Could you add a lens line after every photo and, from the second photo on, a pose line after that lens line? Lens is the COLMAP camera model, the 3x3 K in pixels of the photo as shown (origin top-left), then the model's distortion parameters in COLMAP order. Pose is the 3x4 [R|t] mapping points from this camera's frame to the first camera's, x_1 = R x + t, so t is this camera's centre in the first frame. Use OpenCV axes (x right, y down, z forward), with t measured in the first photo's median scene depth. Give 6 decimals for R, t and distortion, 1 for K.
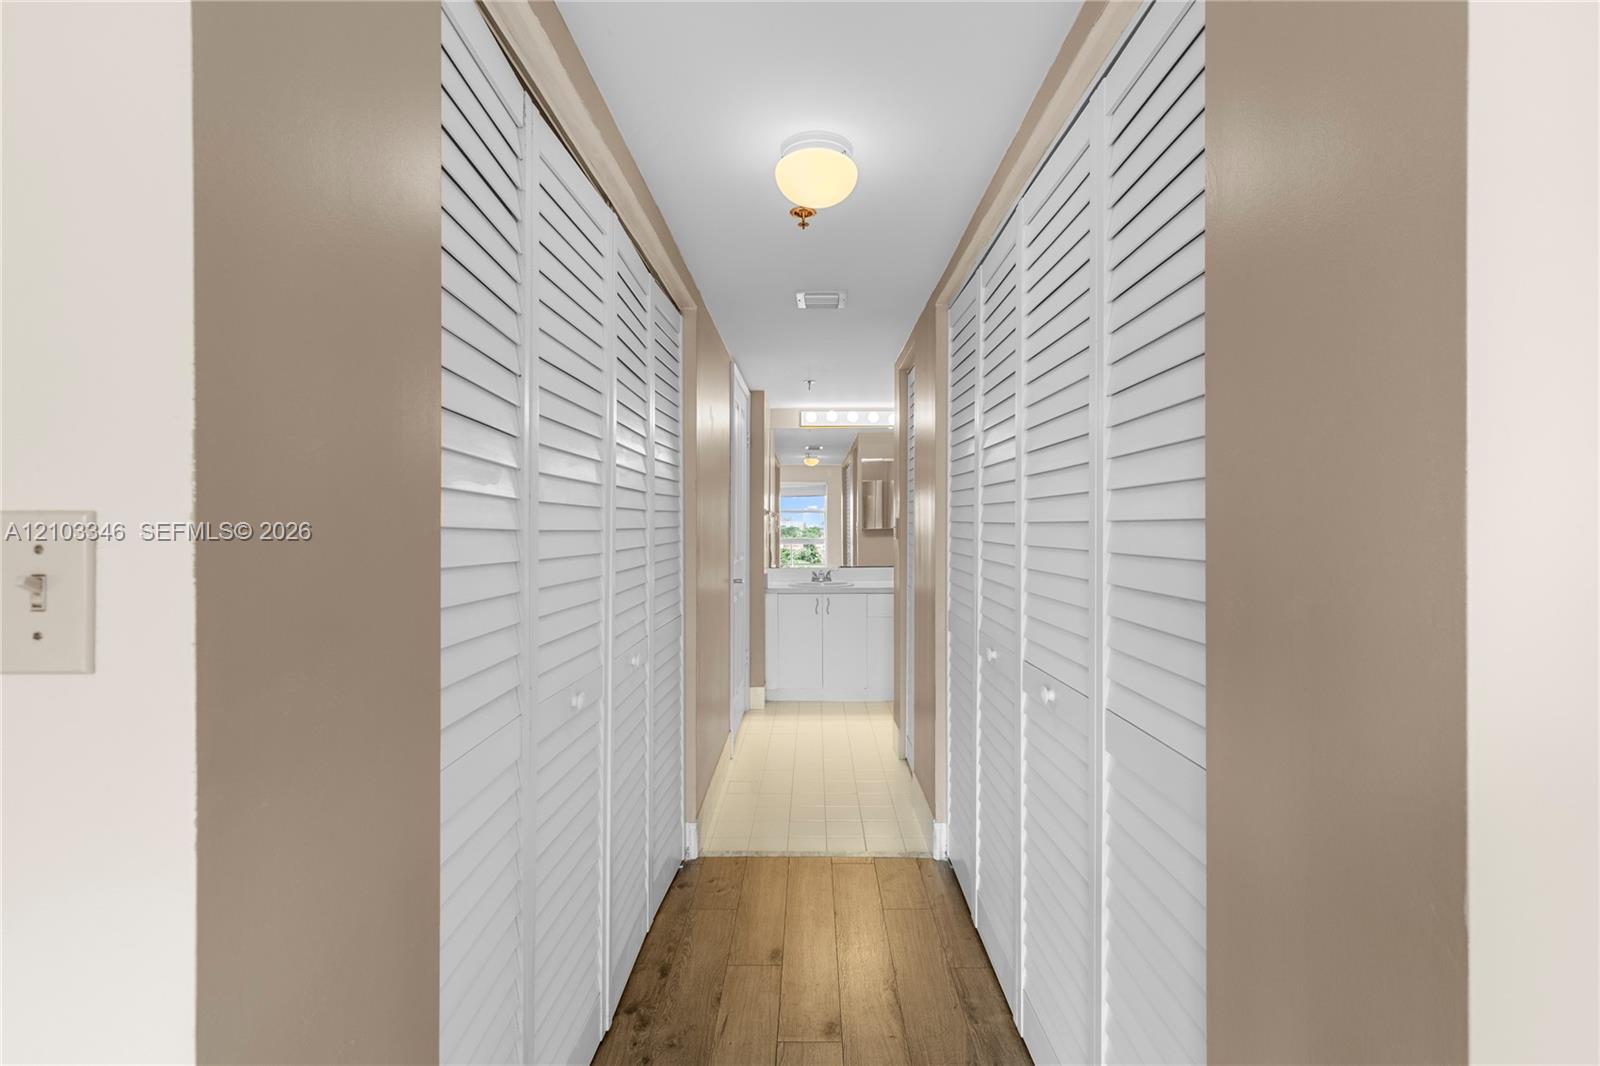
lens RADIAL K [[720.8, 0, 802.6], [0, 720.8, 529.4], [0, 0, 1]] dist [0.001452, 0.000116]
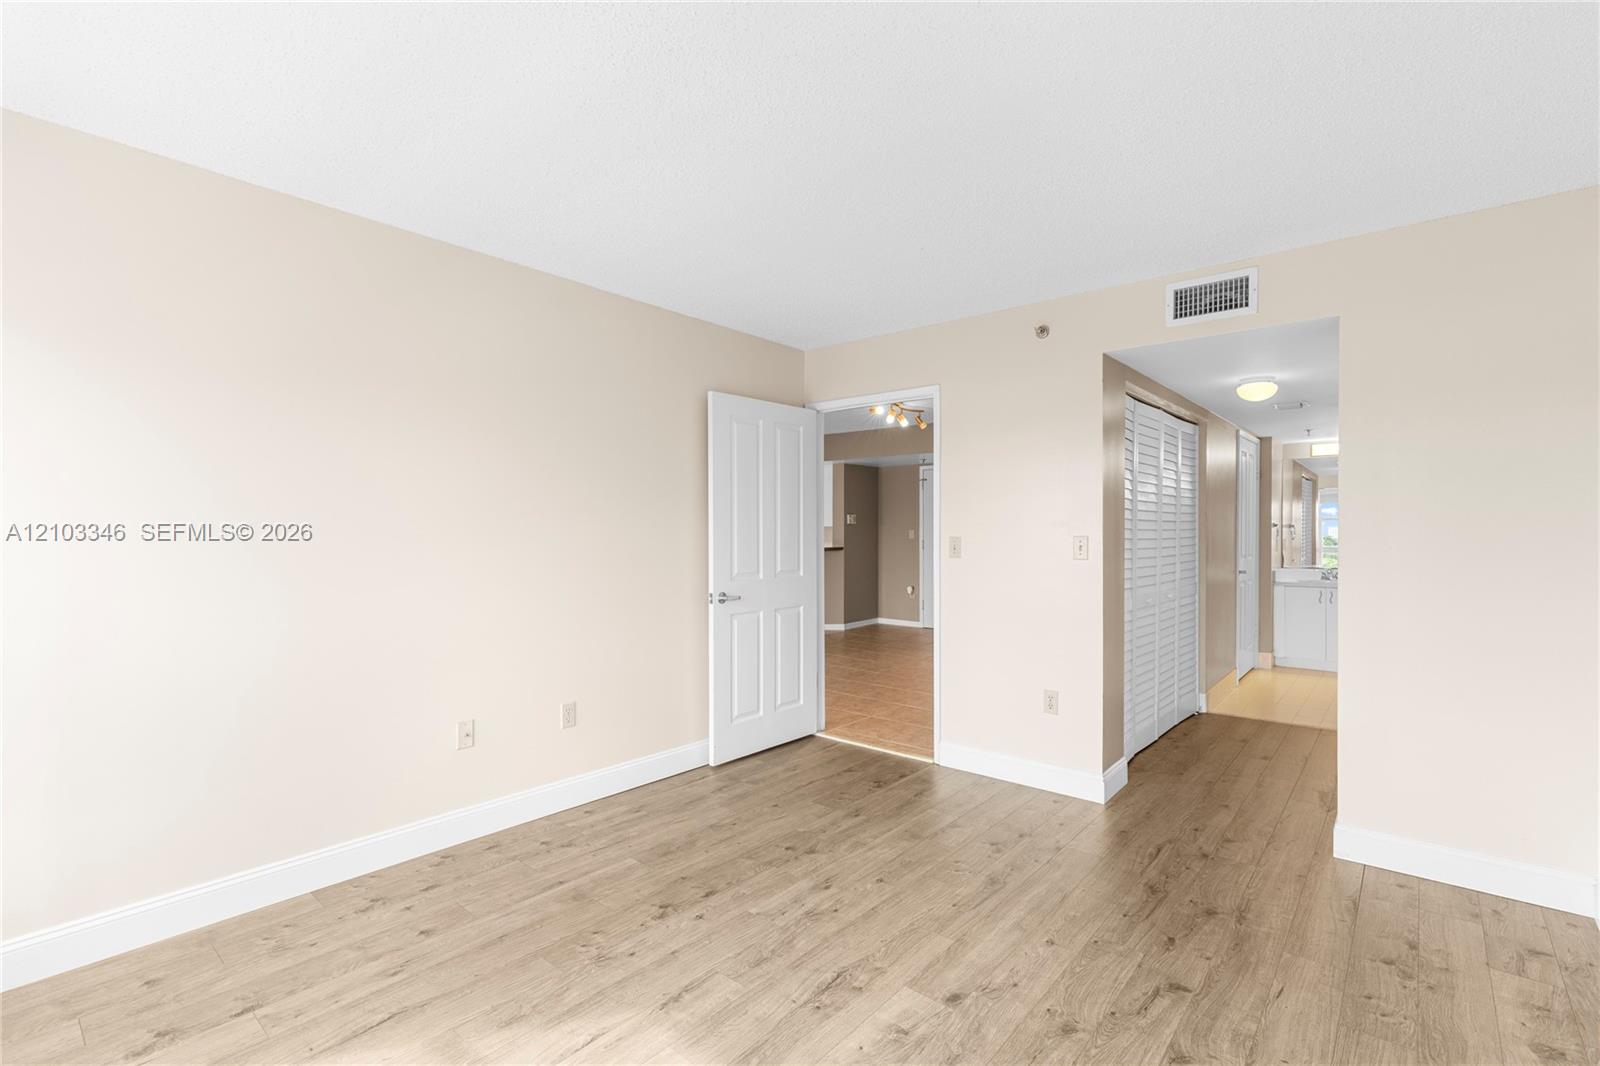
lens RADIAL K [[720.8, 0, 802.6], [0, 720.8, 529.4], [0, 0, 1]] dist [0.001452, 0.000116]
pose [[0.770823, 0.001124, -0.637049, 0.134139], [-0.005540, 0.999972, -0.004939, -0.004653], [0.637026, 0.007336, 0.770808, -0.627313]]
